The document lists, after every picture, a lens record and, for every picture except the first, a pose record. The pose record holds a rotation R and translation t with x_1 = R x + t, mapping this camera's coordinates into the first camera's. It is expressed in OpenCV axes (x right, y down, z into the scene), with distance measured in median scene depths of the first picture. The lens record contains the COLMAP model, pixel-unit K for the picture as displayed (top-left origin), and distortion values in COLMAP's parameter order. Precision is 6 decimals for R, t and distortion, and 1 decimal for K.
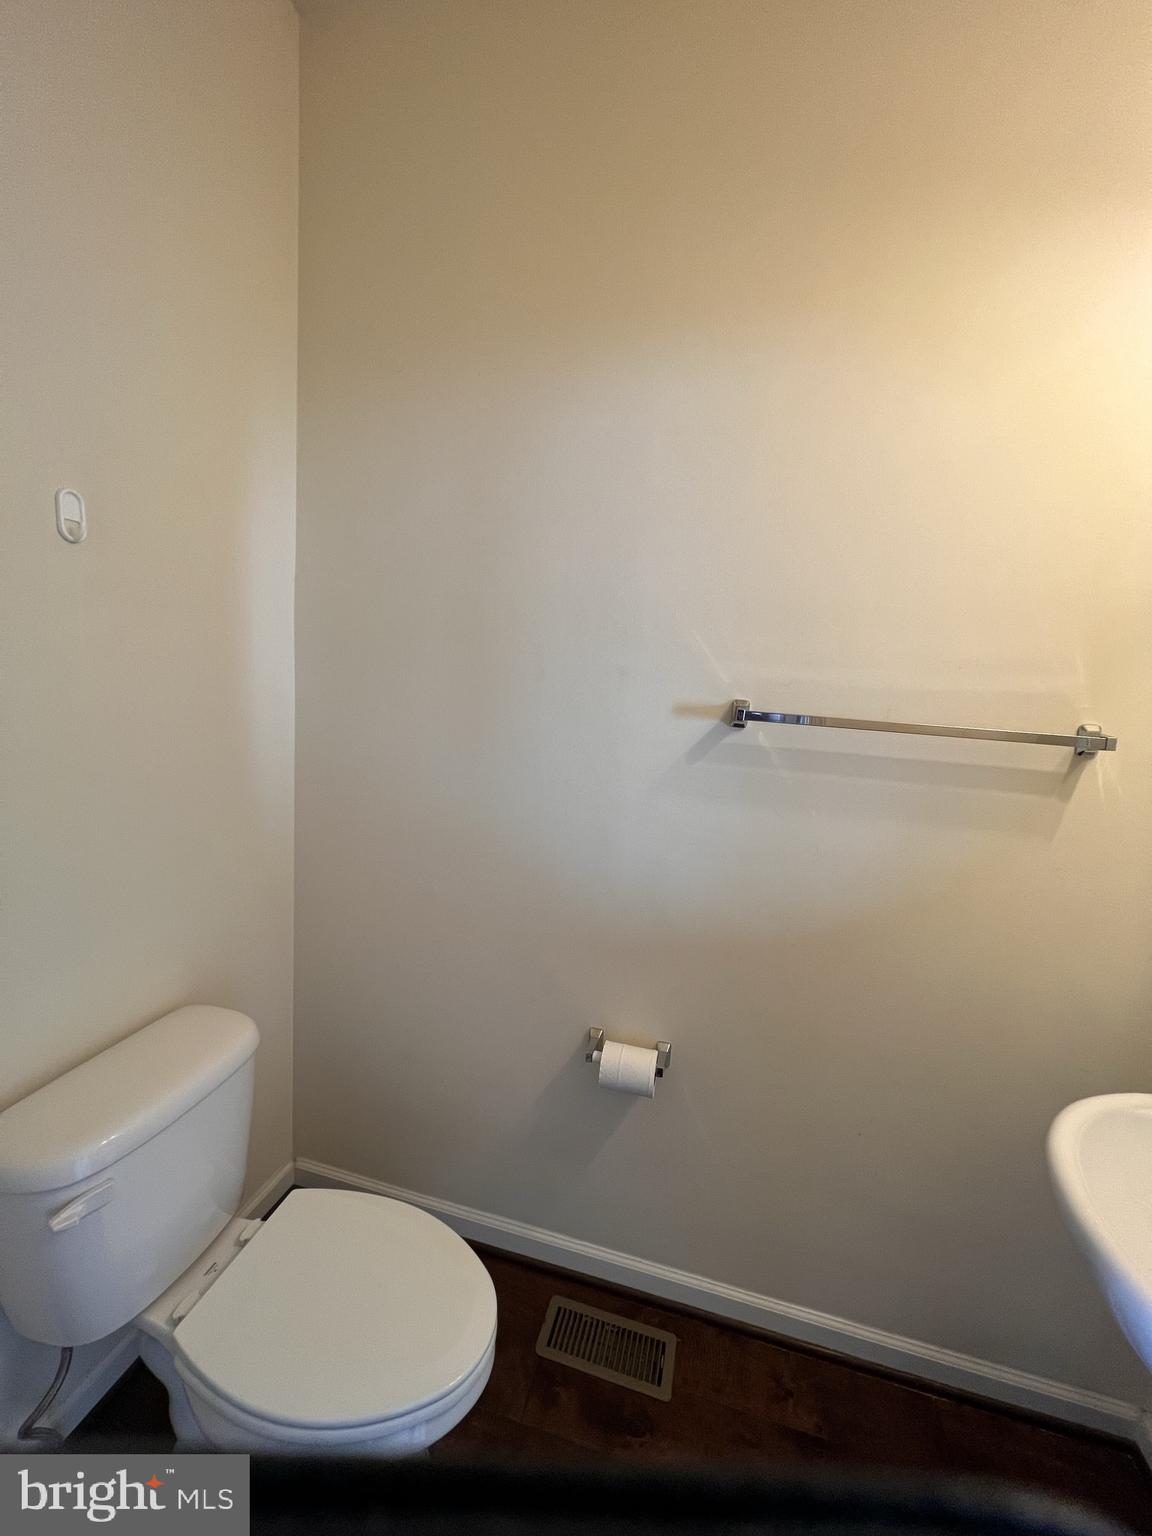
lens RADIAL K [[612.4, 0, 589.3], [0, 612.4, 774.2], [0, 0, 1]] dist [-0.002221, 0.000350]
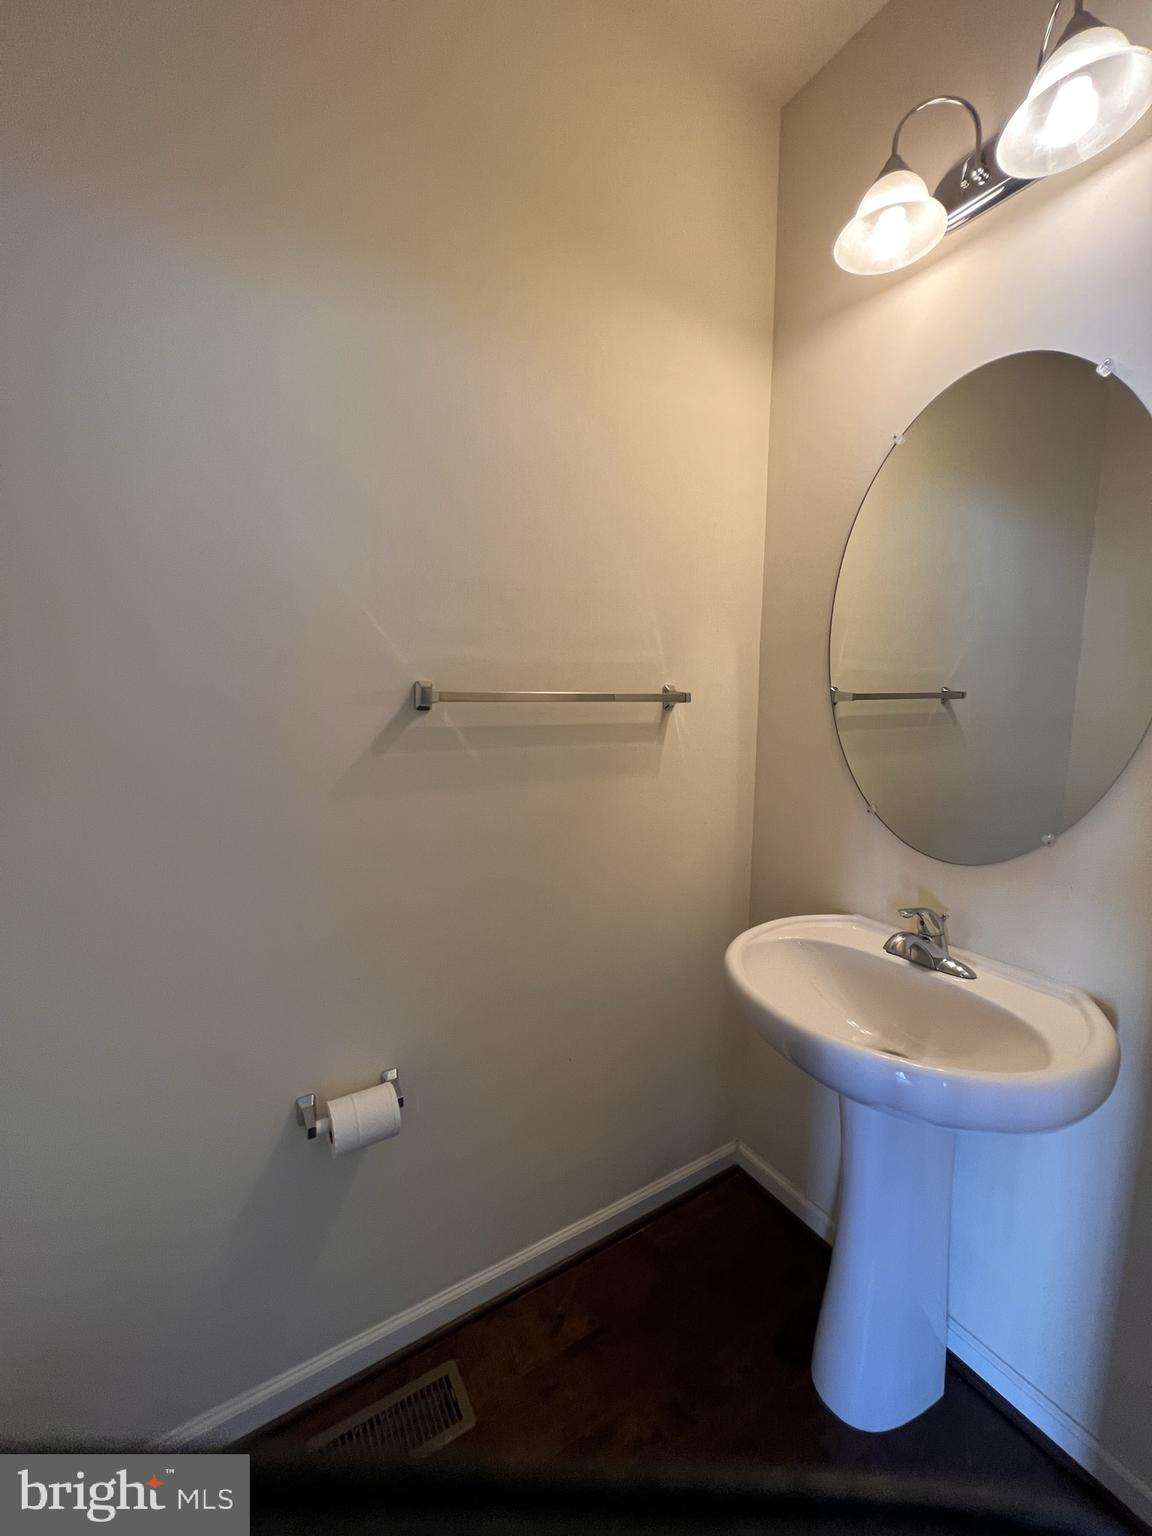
lens RADIAL K [[612.4, 0, 584.6], [0, 612.4, 760.9], [0, 0, 1]] dist [-0.002221, 0.000350]
pose [[0.694191, -0.148463, 0.704313, -0.261574], [0.136619, 0.987887, 0.073582, -0.035749], [-0.706706, 0.045143, 0.706066, 0.162102]]
